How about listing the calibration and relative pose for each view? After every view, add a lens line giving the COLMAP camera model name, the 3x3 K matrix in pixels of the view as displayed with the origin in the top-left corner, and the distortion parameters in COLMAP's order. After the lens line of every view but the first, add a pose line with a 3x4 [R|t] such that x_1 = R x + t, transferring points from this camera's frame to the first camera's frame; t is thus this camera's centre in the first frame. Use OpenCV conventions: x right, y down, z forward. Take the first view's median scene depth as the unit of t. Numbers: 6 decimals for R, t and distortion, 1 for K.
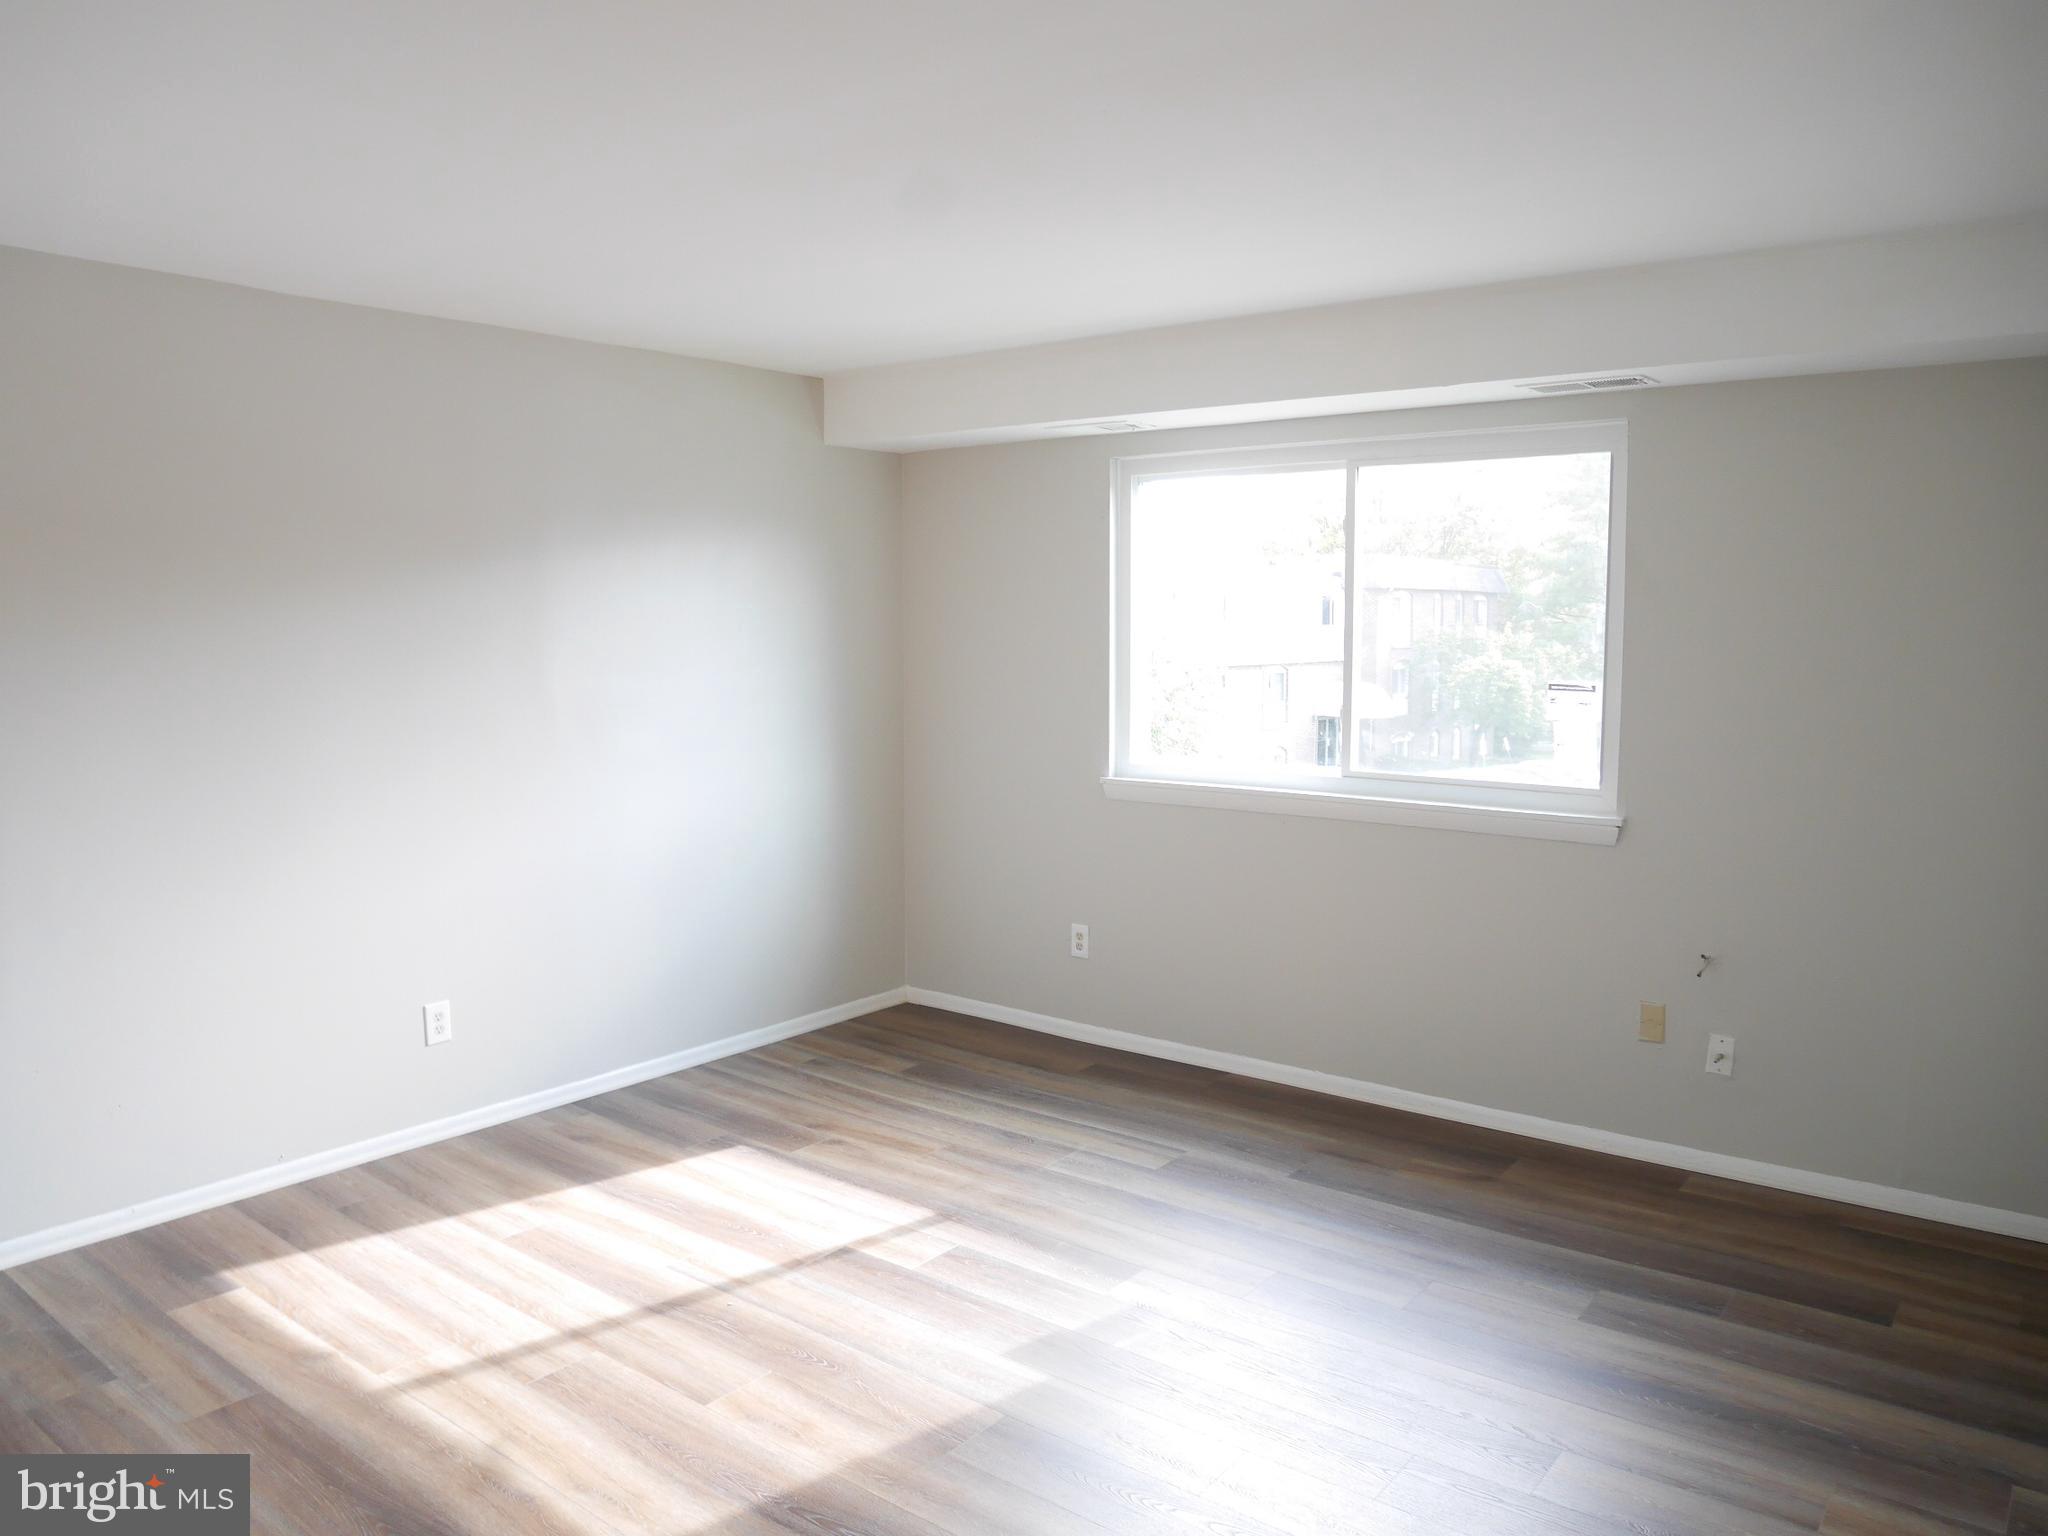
lens RADIAL K [[1432.4, 0, 1010.0], [0, 1432.4, 765.0], [0, 0, 1]] dist [-0.032446, 0.011306]
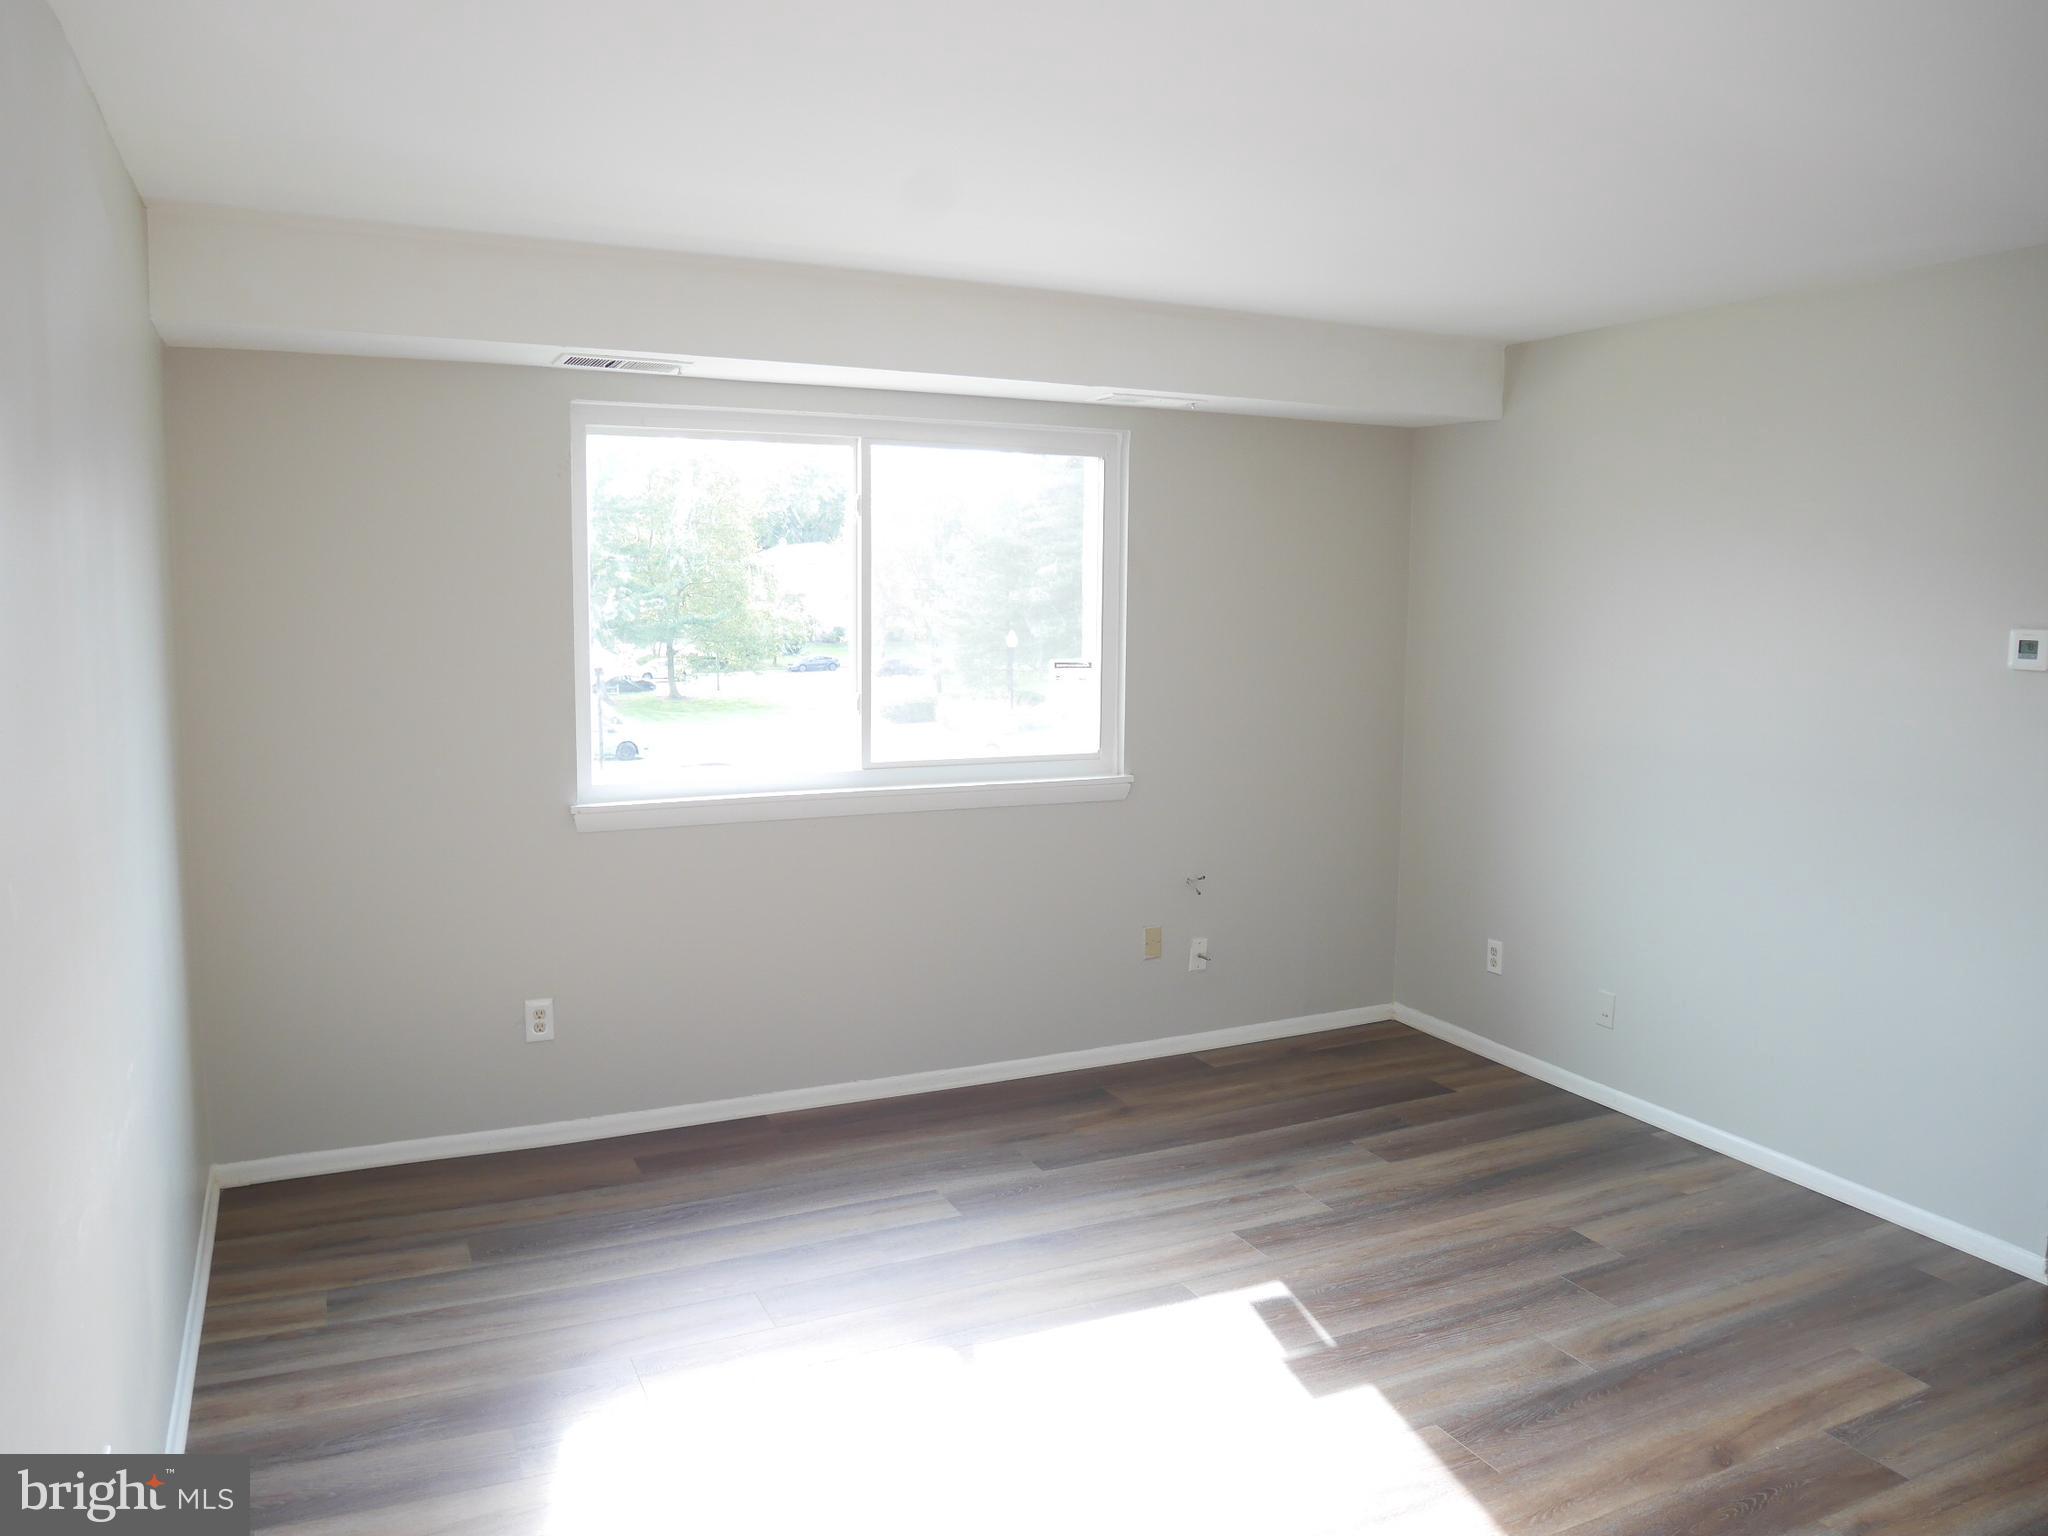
lens RADIAL K [[1432.4, 0, 1001.5], [0, 1432.4, 759.7], [0, 0, 1]] dist [-0.032446, 0.011306]
pose [[0.467020, -0.092070, 0.879441, -0.604728], [0.085856, 0.994587, 0.058531, -0.048869], [-0.880069, 0.048170, 0.472396, 0.497808]]
